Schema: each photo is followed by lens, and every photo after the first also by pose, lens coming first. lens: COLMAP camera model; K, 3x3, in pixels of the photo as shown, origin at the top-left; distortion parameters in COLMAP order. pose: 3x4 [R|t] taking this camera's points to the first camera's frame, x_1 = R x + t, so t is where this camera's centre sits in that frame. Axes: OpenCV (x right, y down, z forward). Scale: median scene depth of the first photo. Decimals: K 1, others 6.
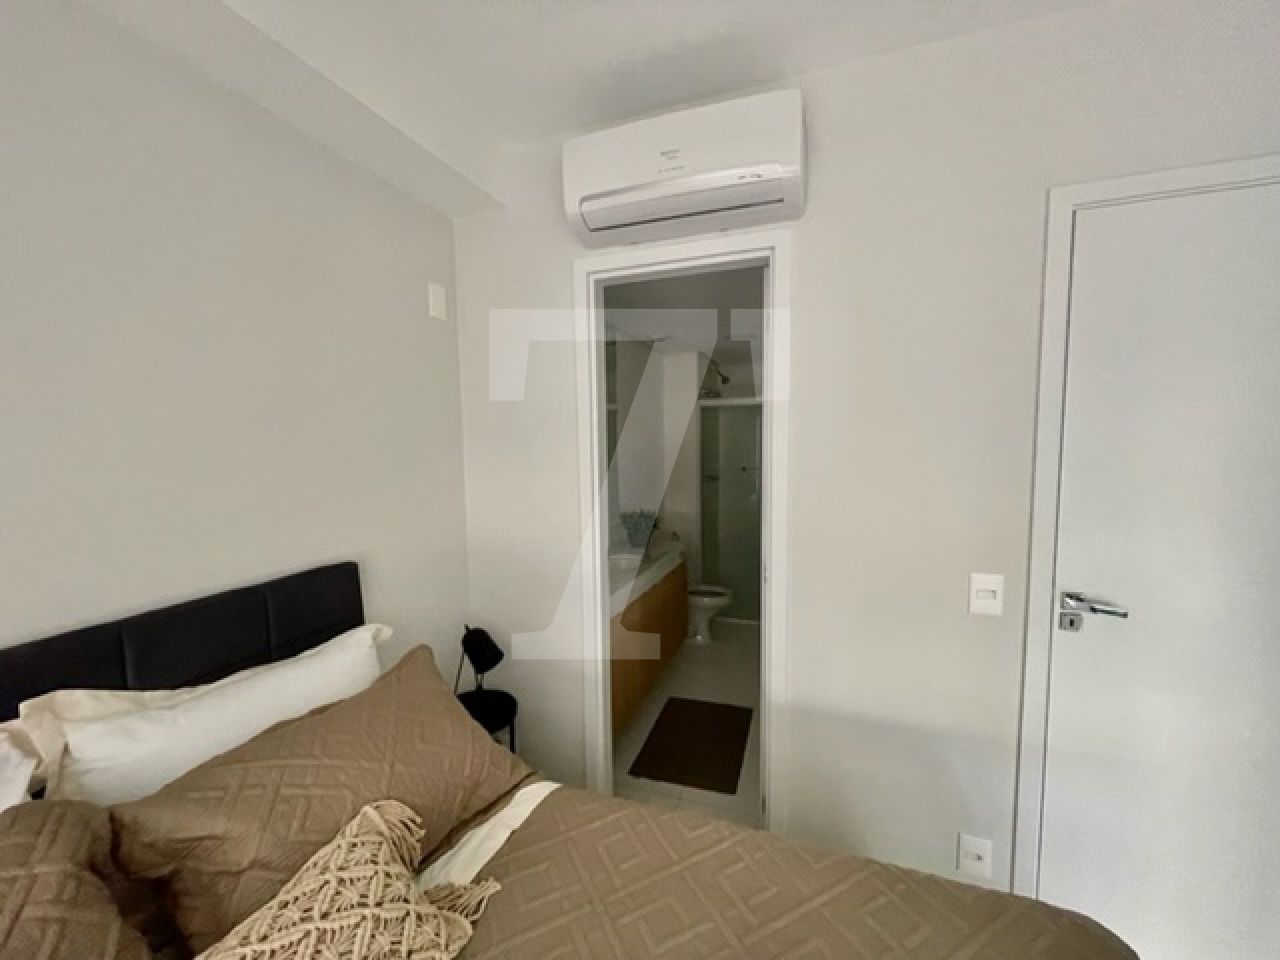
lens RADIAL K [[517.2, 0, 634.3], [0, 517.2, 482.0], [0, 0, 1]] dist [-0.000560, -0.000389]
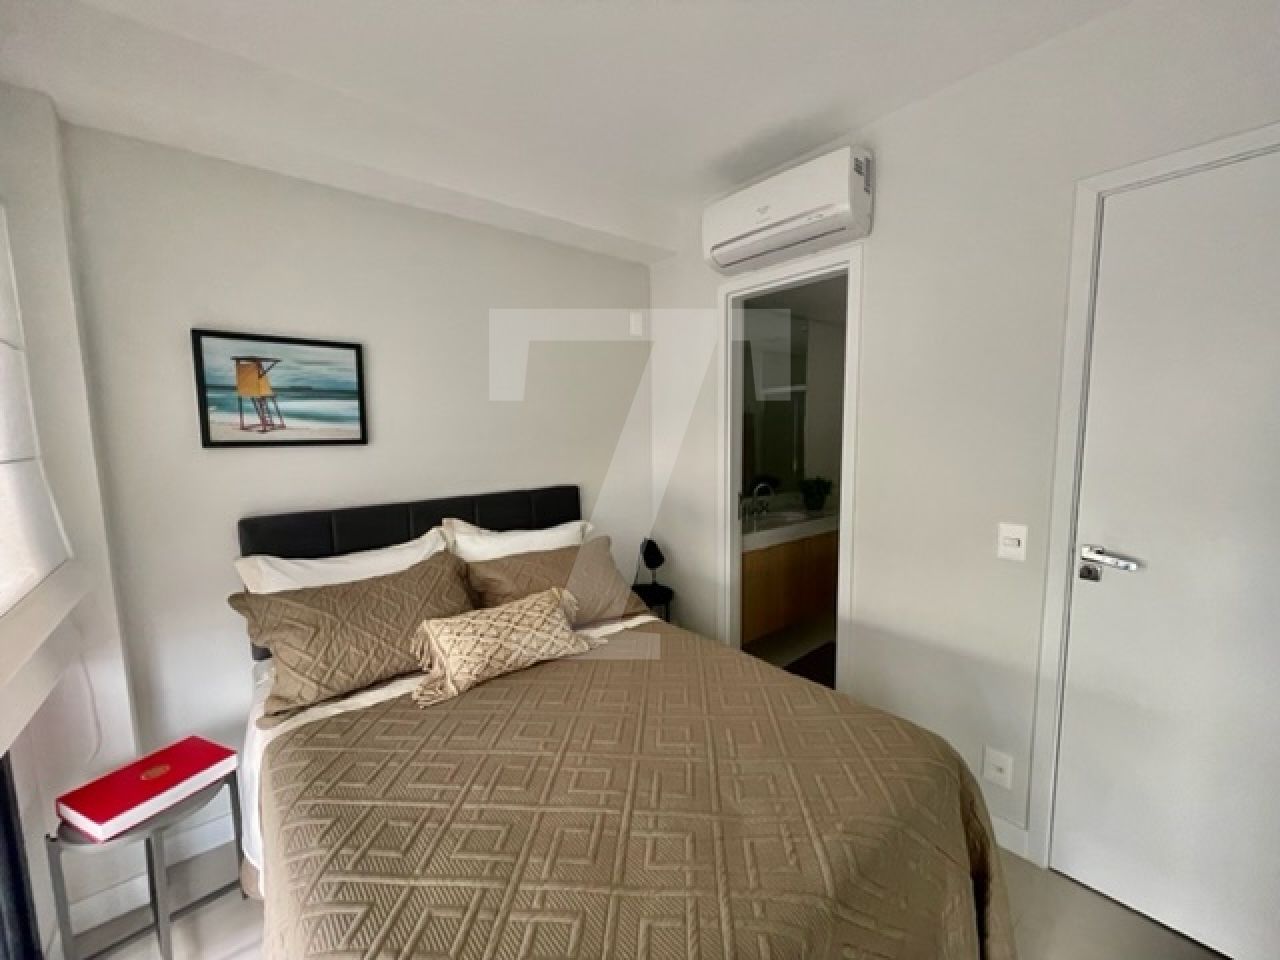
lens RADIAL K [[517.2, 0, 638.1], [0, 517.2, 484.3], [0, 0, 1]] dist [-0.000560, -0.000389]
pose [[0.863273, 0.053881, -0.501852, 0.484255], [-0.035655, 0.998312, 0.045851, 0.059342], [0.503476, -0.021689, 0.863737, -0.379350]]
